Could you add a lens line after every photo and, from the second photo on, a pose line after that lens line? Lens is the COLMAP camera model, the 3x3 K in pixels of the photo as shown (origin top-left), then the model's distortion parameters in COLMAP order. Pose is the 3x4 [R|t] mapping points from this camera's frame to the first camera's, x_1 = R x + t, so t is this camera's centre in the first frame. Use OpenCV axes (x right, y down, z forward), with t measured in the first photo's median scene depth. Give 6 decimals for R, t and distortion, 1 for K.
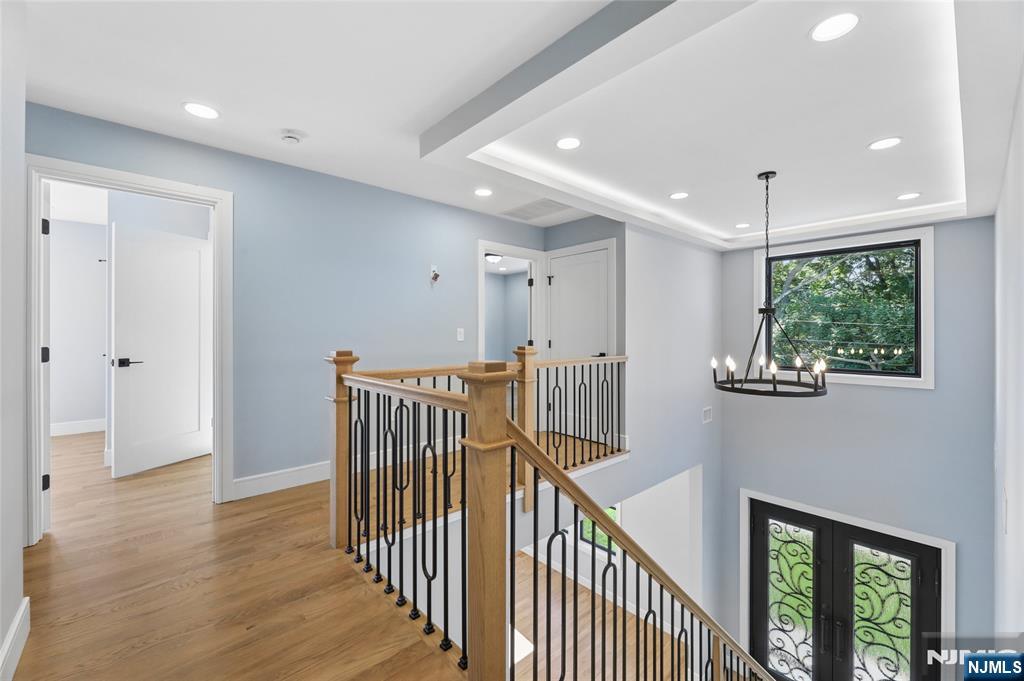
lens RADIAL K [[416.0, 0, 511.0], [0, 416.0, 339.0], [0, 0, 1]] dist [-0.003503, -0.000172]
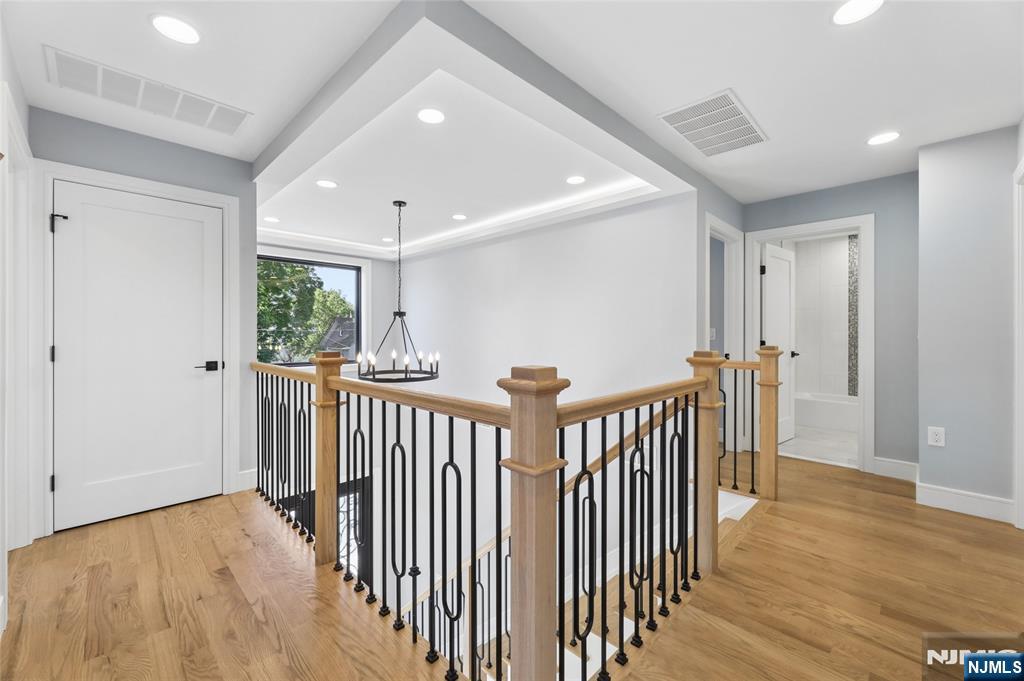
lens RADIAL K [[416.0, 0, 508.1], [0, 416.0, 337.9], [0, 0, 1]] dist [-0.003503, -0.000172]
pose [[-0.065745, -0.014322, 0.997734, -0.641087], [0.008709, 0.999851, 0.014926, -0.012414], [-0.997798, 0.009670, -0.065611, 0.765170]]
